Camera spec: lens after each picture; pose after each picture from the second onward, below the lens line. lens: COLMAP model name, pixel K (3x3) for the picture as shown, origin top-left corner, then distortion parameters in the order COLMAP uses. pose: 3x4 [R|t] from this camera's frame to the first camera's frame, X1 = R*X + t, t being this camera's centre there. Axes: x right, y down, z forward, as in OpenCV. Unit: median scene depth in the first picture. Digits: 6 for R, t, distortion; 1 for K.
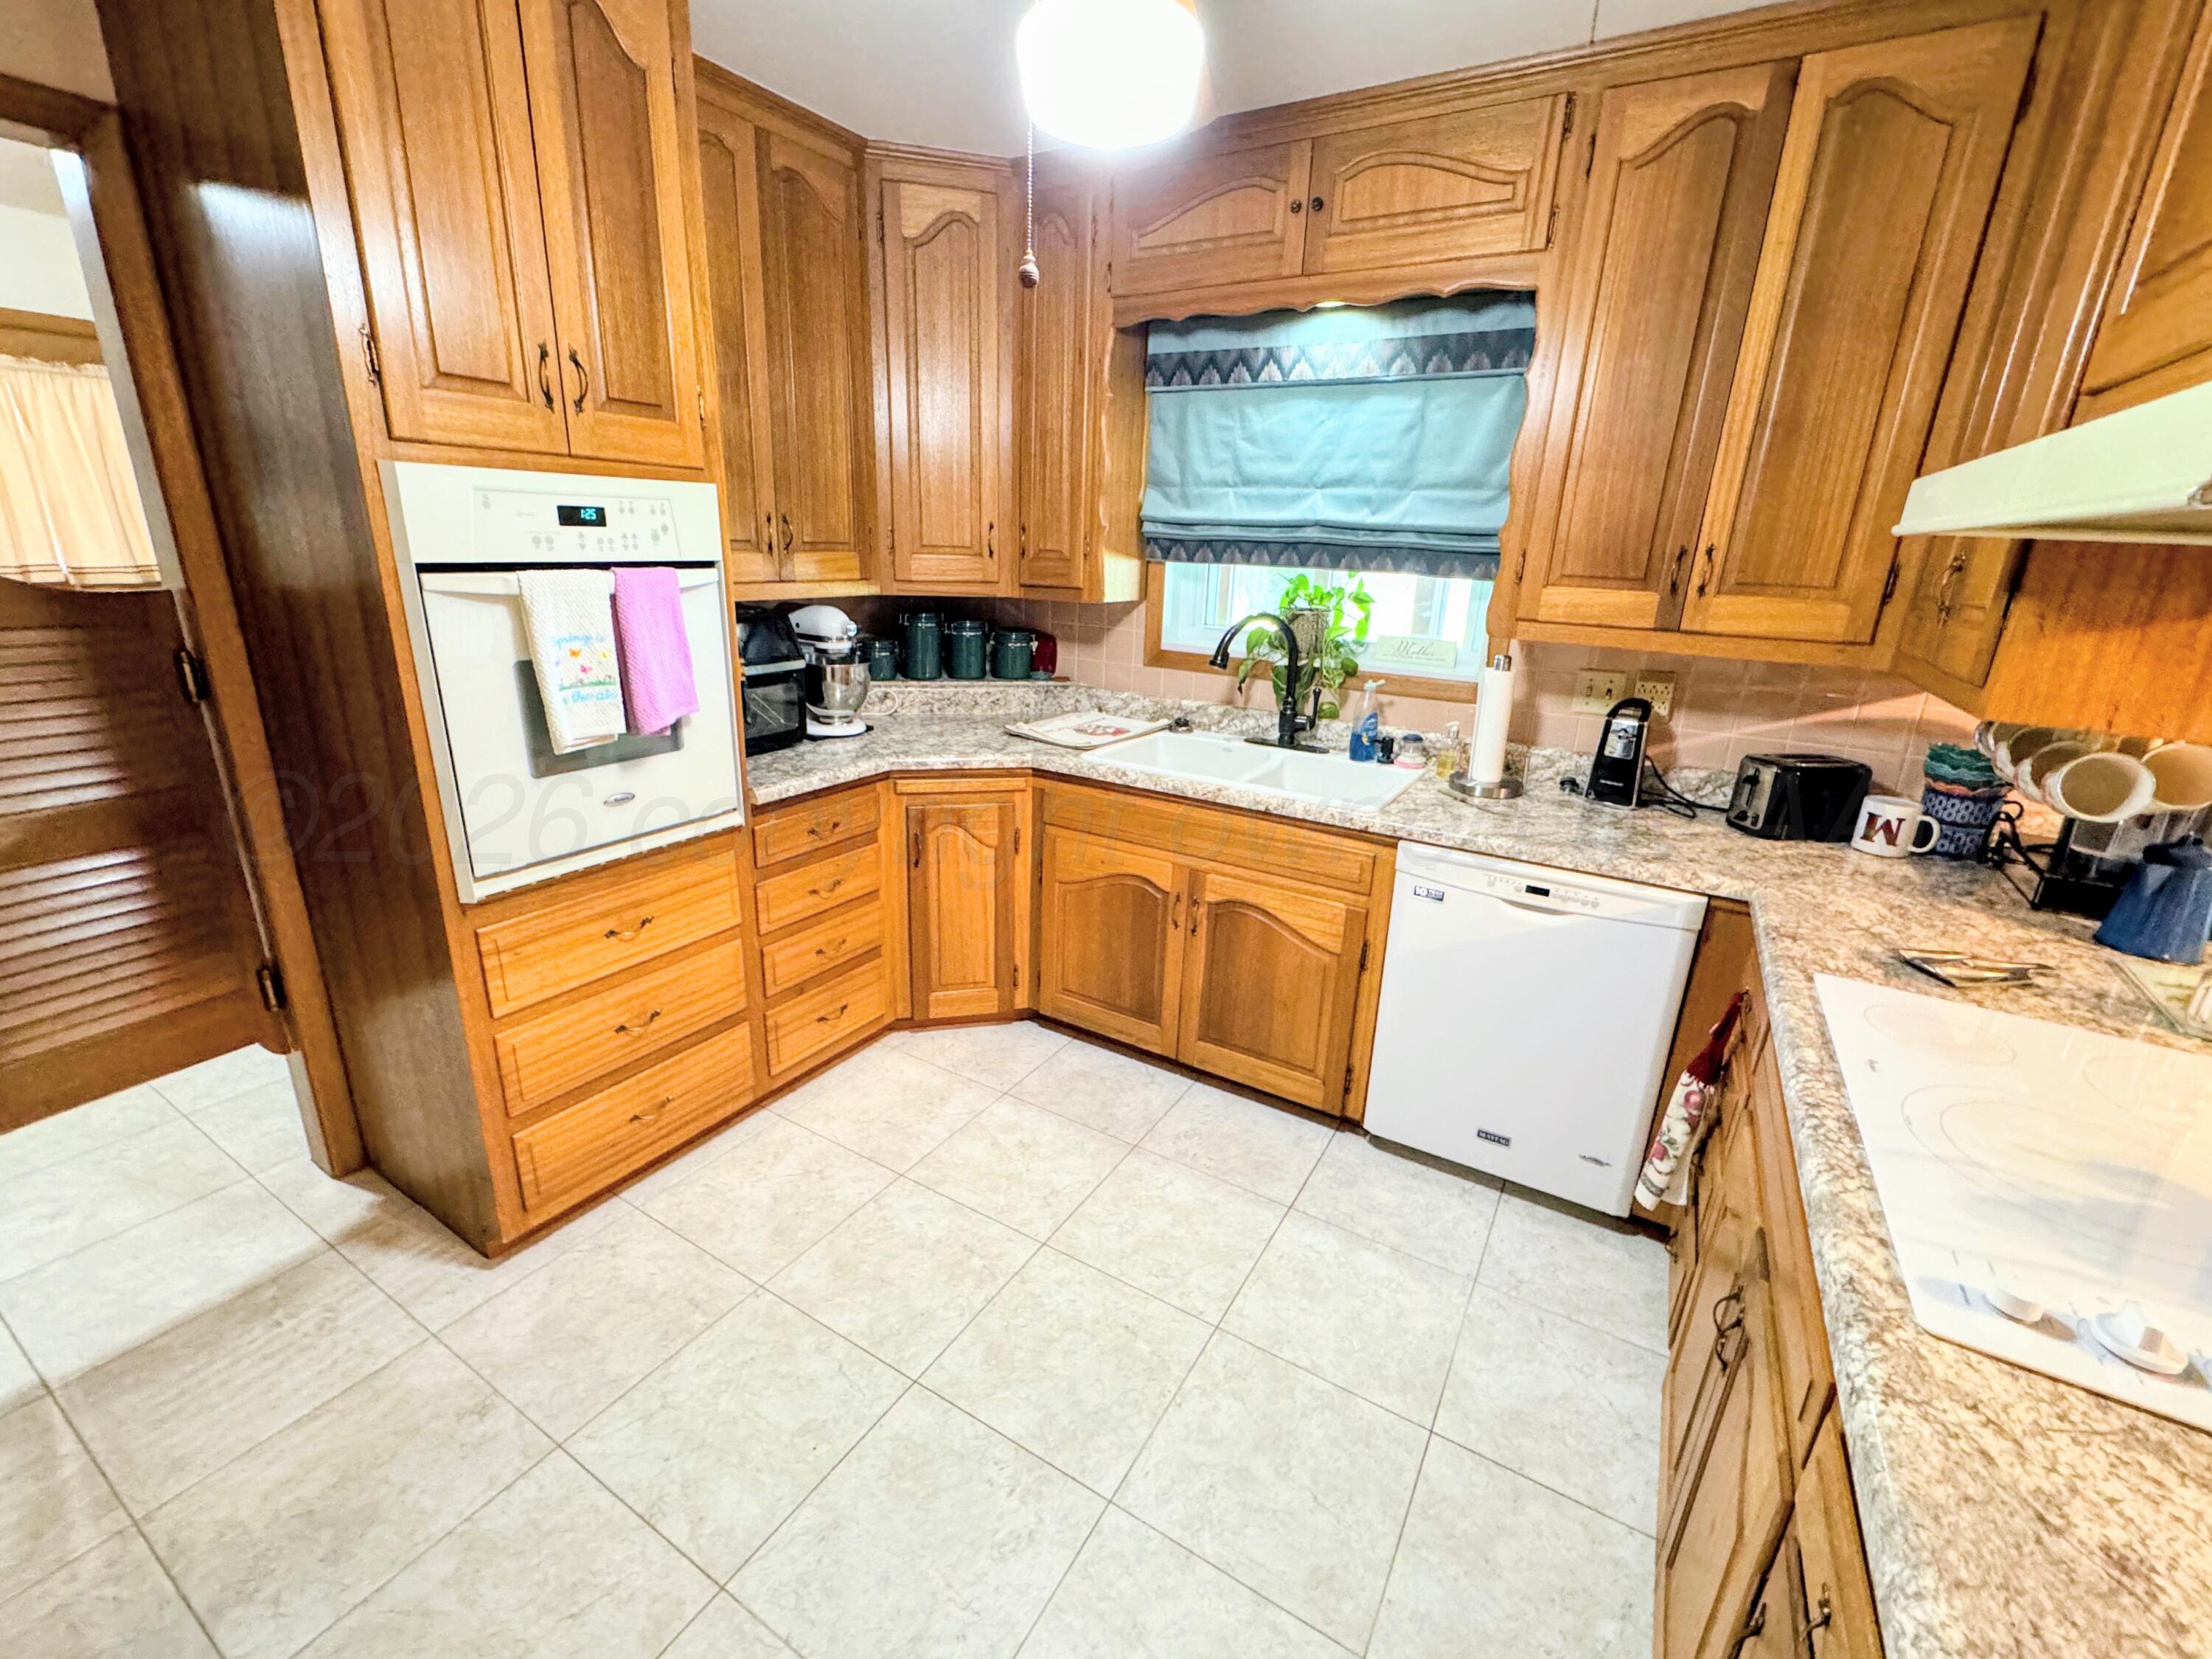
lens RADIAL K [[945.7, 0, 1097.7], [0, 945.7, 831.0], [0, 0, 1]] dist [-0.003361, -0.000495]
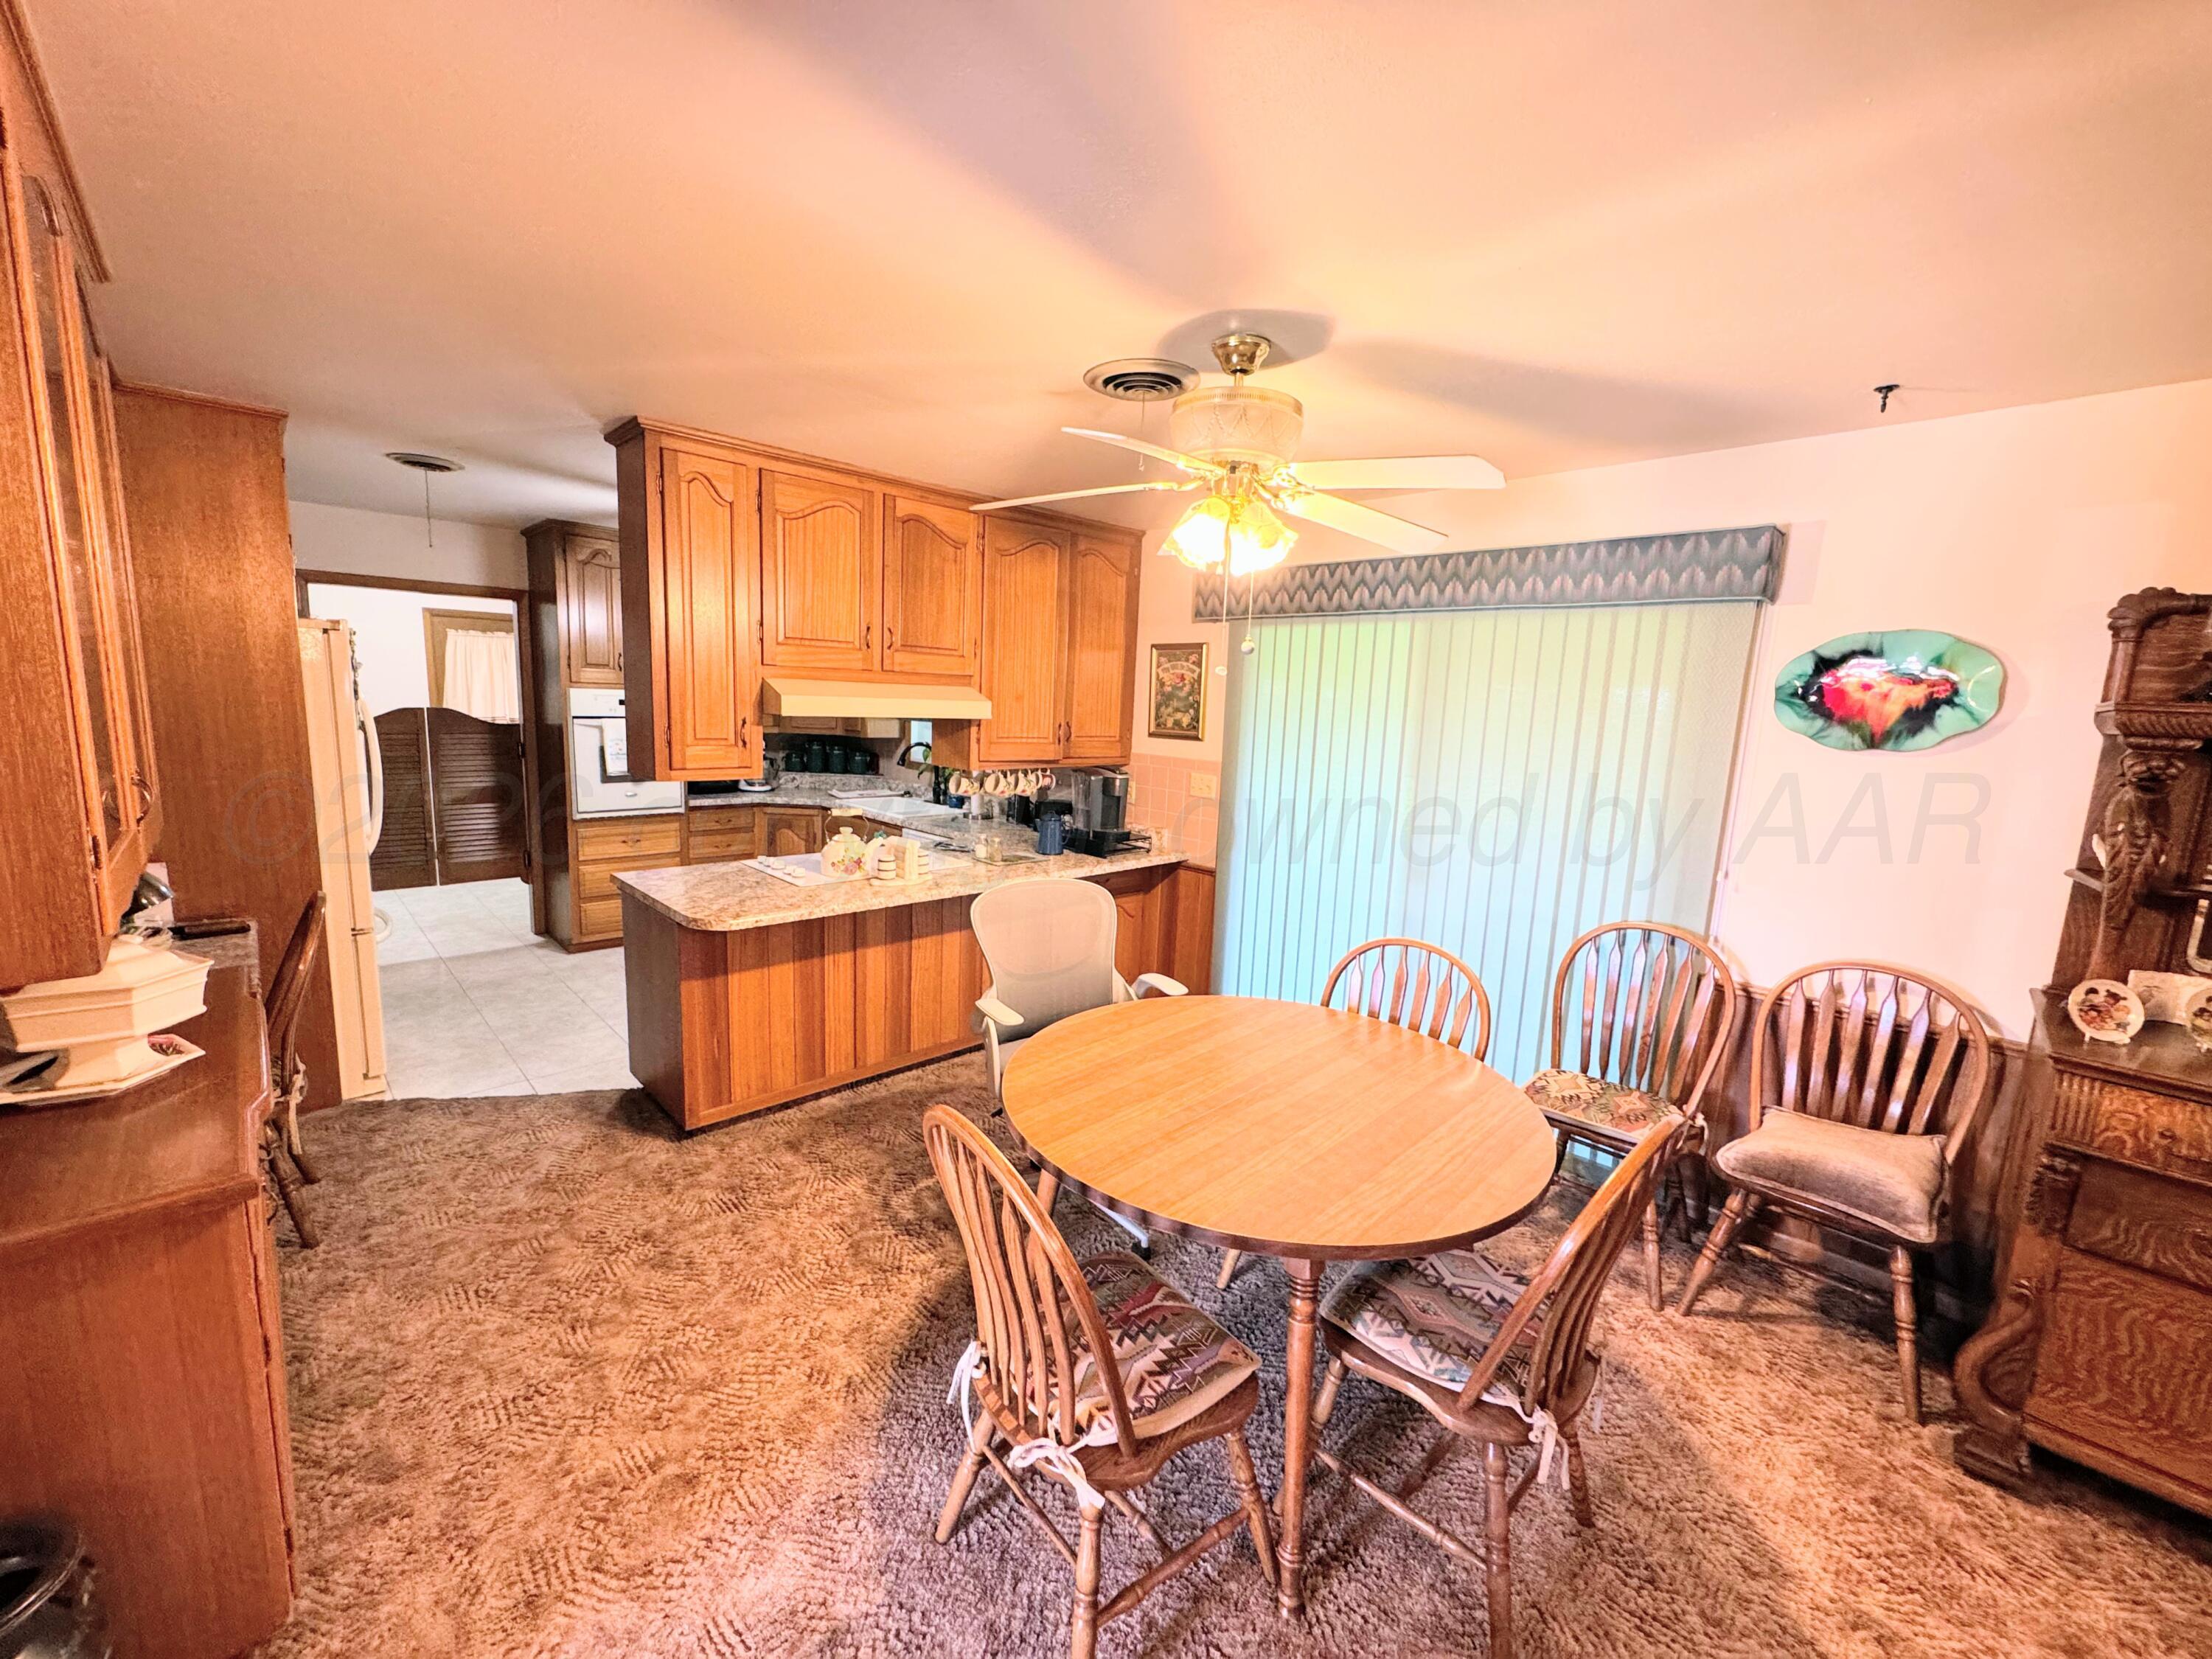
lens RADIAL K [[880.5, 0, 1102.9], [0, 880.5, 833.1], [0, 0, 1]] dist [-0.009991, 0.000599]
pose [[0.969218, 0.038471, -0.243181, 1.491172], [-0.077430, 0.985228, -0.152743, 0.364137], [0.233712, 0.166871, 0.957879, -1.177805]]
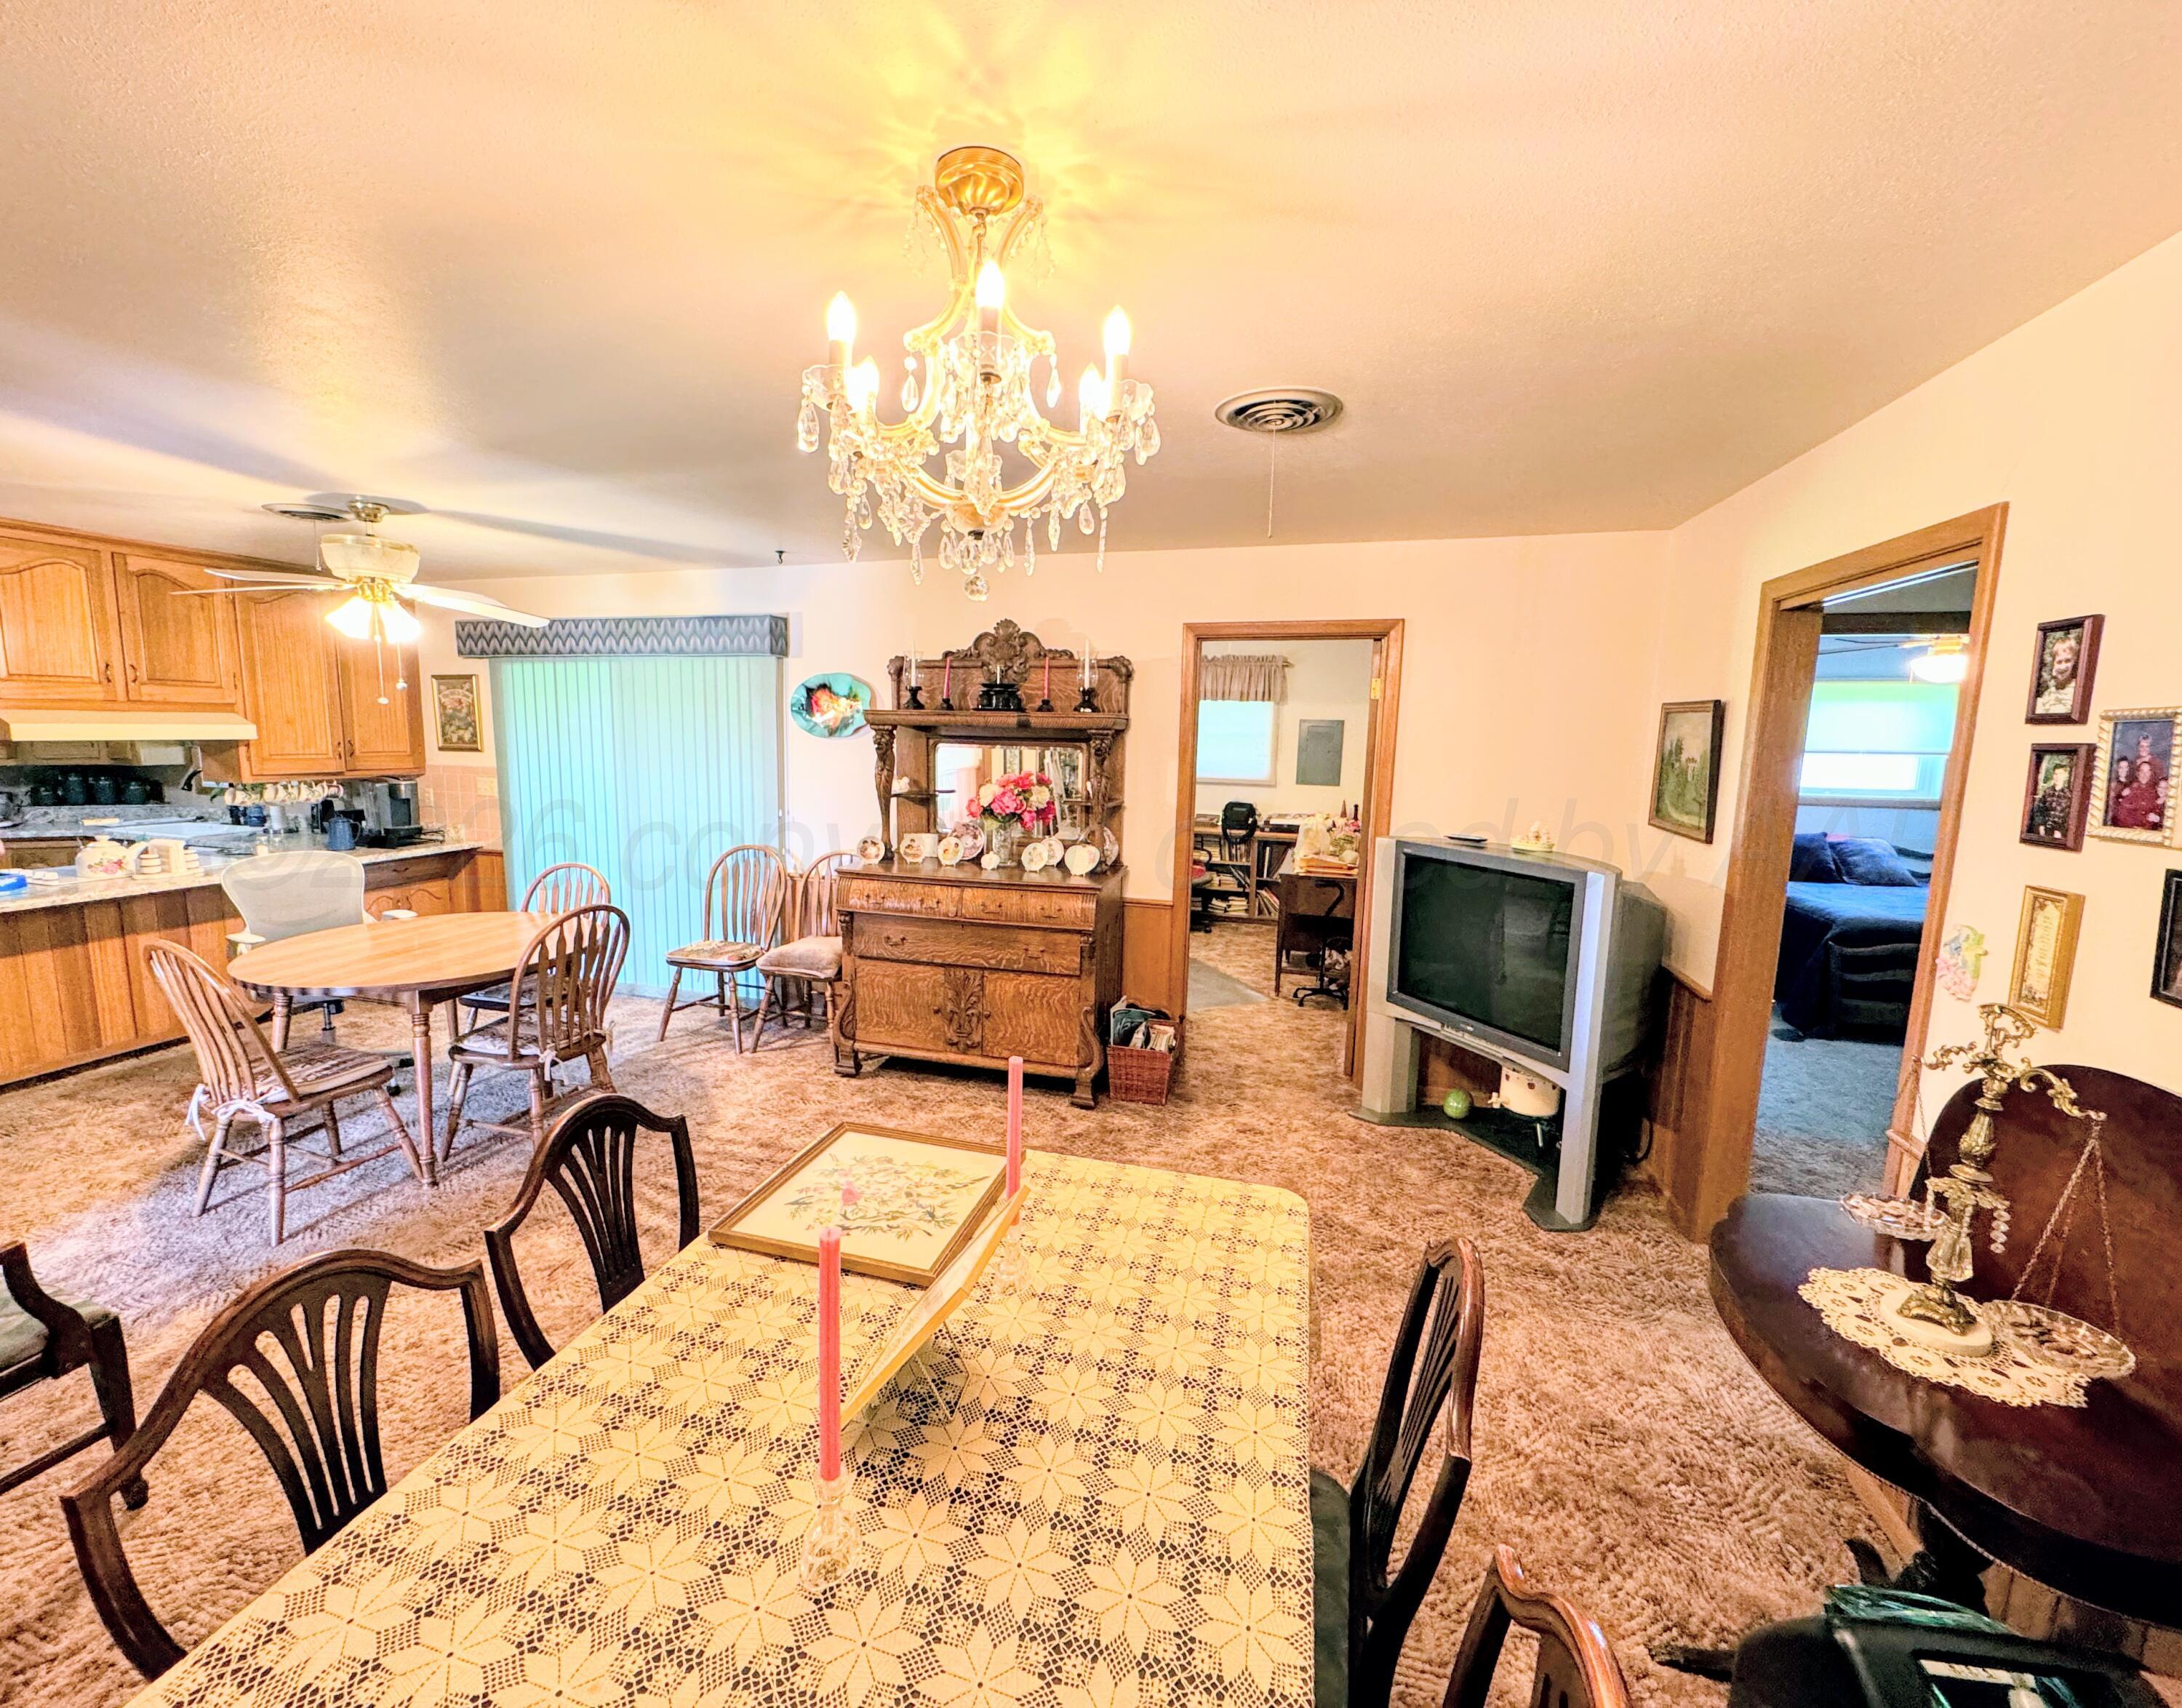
lens RADIAL K [[914.3, 0, 1070.0], [0, 914.3, 859.2], [0, 0, 1]] dist [-0.010938, 0.000286]
pose [[0.967002, -0.057560, 0.248181, 2.232213], [0.095648, 0.984907, -0.144253, 0.702115], [-0.236132, 0.163230, 0.957913, -2.170597]]
